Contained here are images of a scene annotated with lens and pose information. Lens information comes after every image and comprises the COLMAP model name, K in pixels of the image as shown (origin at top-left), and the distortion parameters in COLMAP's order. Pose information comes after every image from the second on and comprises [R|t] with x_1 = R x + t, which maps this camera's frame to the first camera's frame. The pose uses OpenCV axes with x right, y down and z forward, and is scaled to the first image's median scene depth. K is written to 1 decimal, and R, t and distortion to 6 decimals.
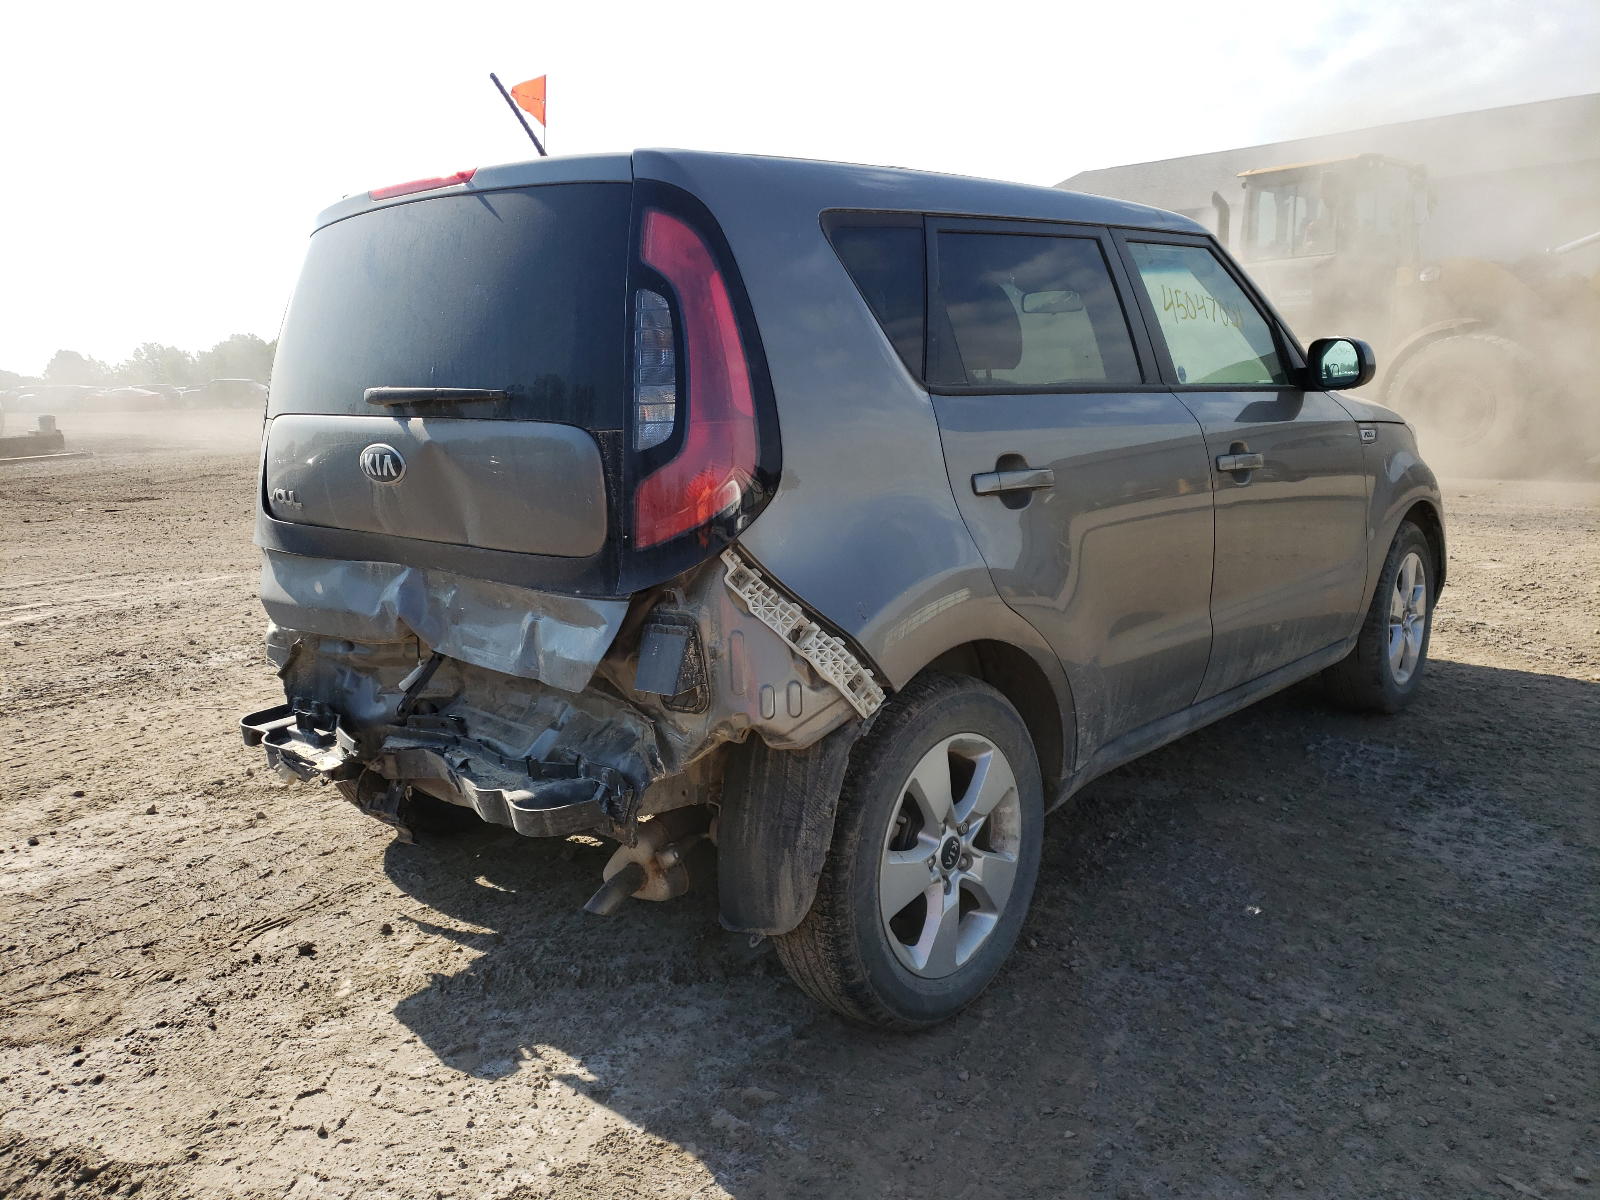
lens RADIAL K [[1290.0, 0, 789.3], [0, 1290.0, 601.3], [0, 0, 1]] dist [0.057066, -0.003830]
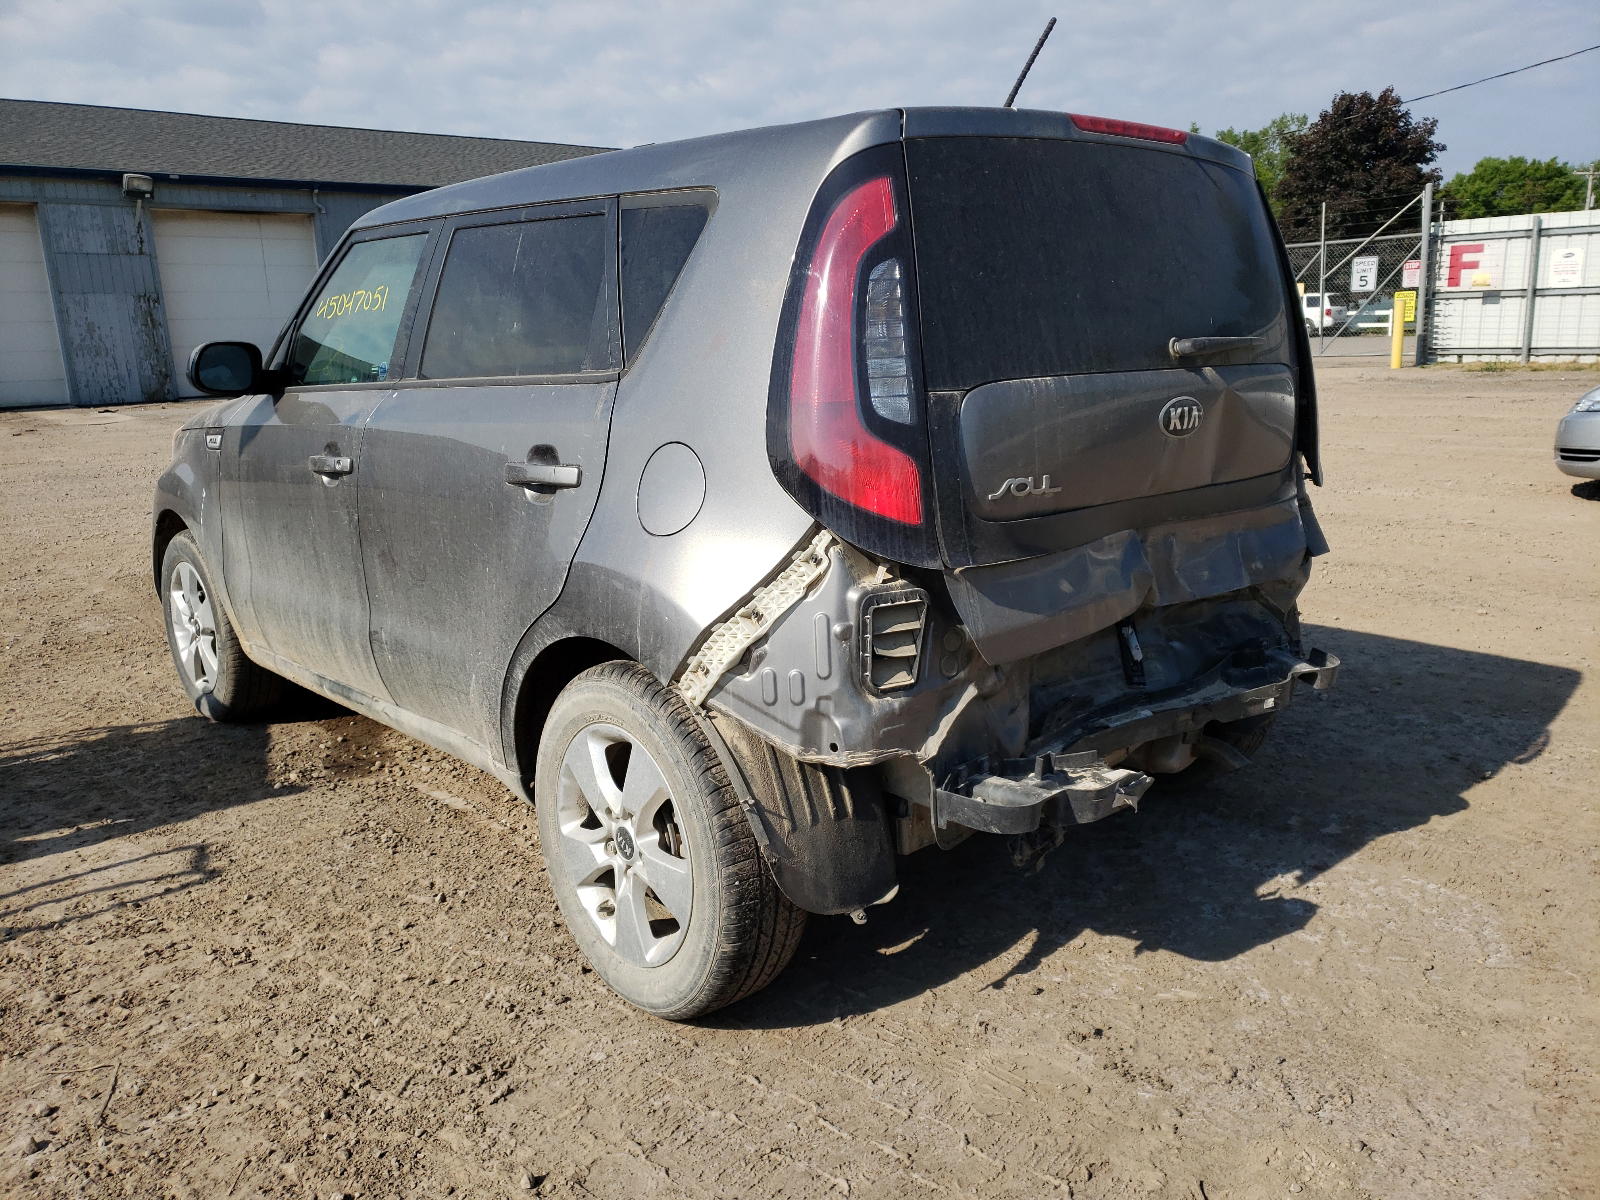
lens RADIAL K [[1290.0, 0, 789.3], [0, 1290.0, 601.3], [0, 0, 1]] dist [0.057066, -0.003830]
pose [[0.086107, -0.173244, 0.981108, -1.324308], [0.209595, 0.965877, 0.152159, -0.183044], [-0.973990, 0.192533, 0.119480, 1.199607]]
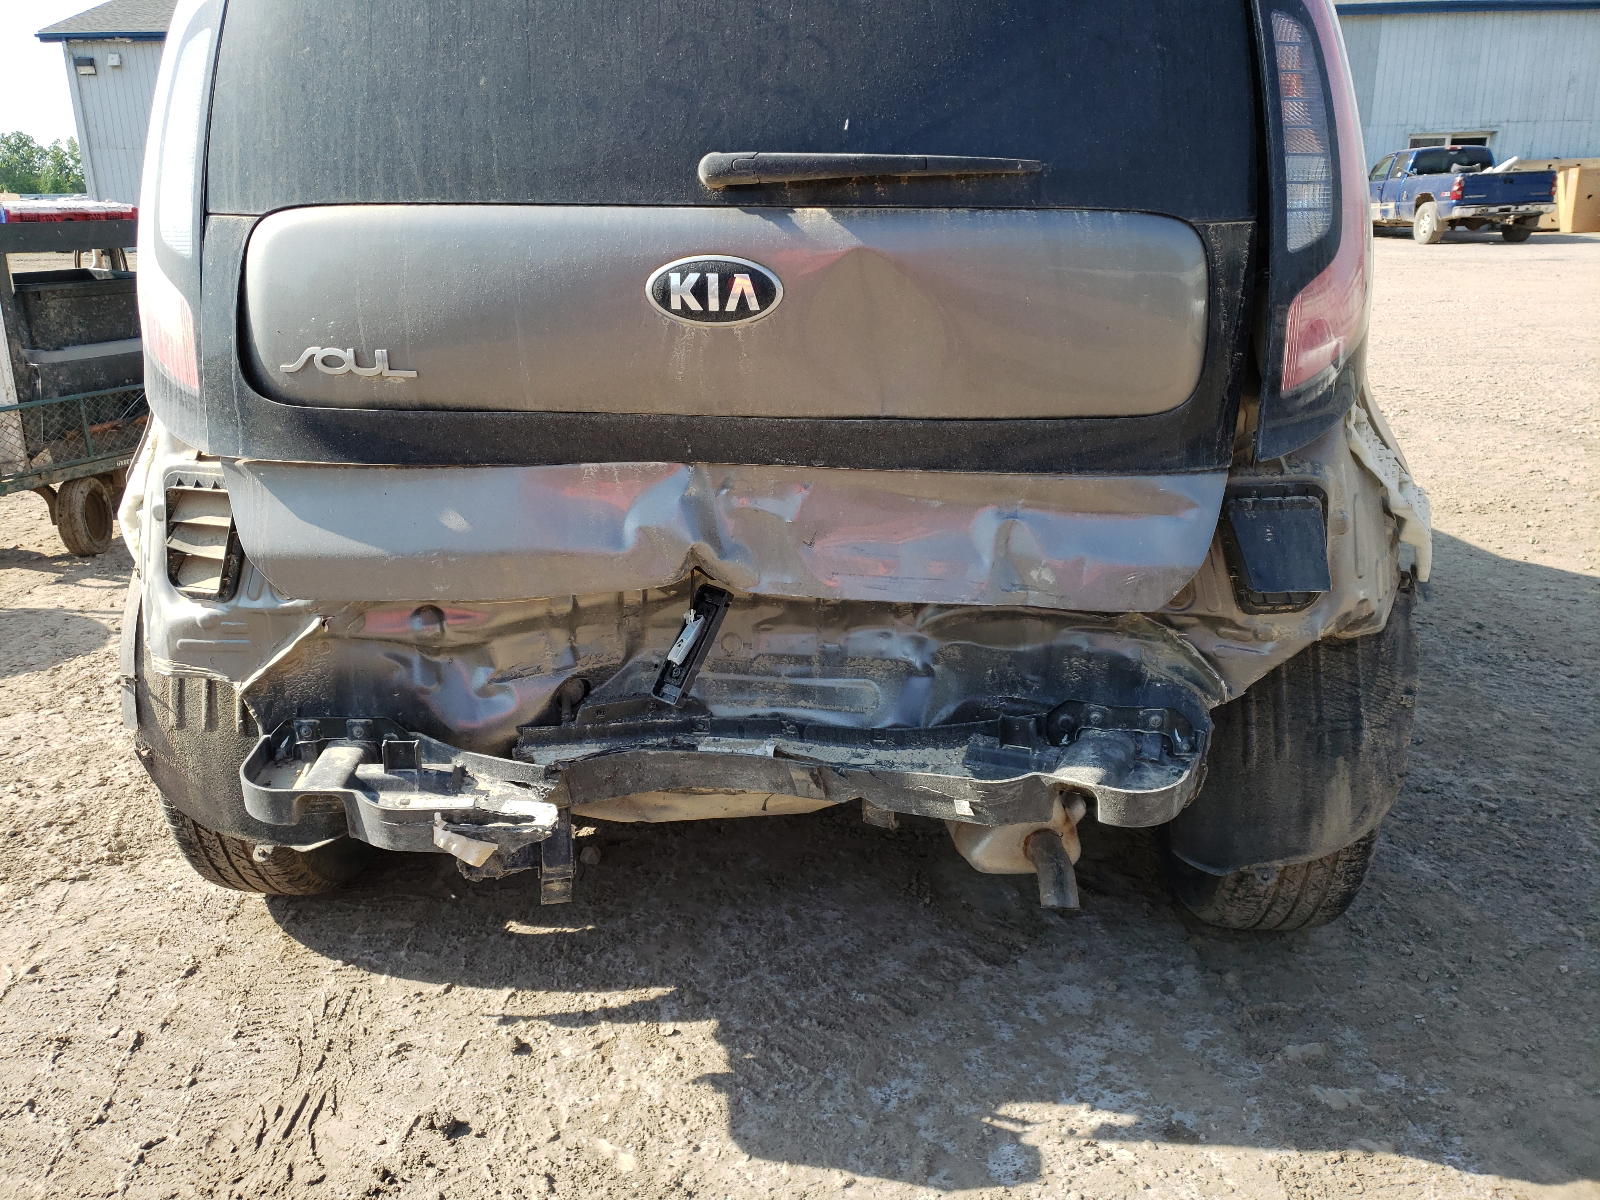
lens RADIAL K [[1200.1, 0, 798.4], [0, 1200.1, 567.3], [0, 0, 1]] dist [0.041127, -0.006238]
pose [[0.772777, -0.136914, 0.619734, -0.642085], [0.090775, 0.990259, 0.105580, -0.035576], [-0.628153, -0.025333, 0.777677, 0.546603]]
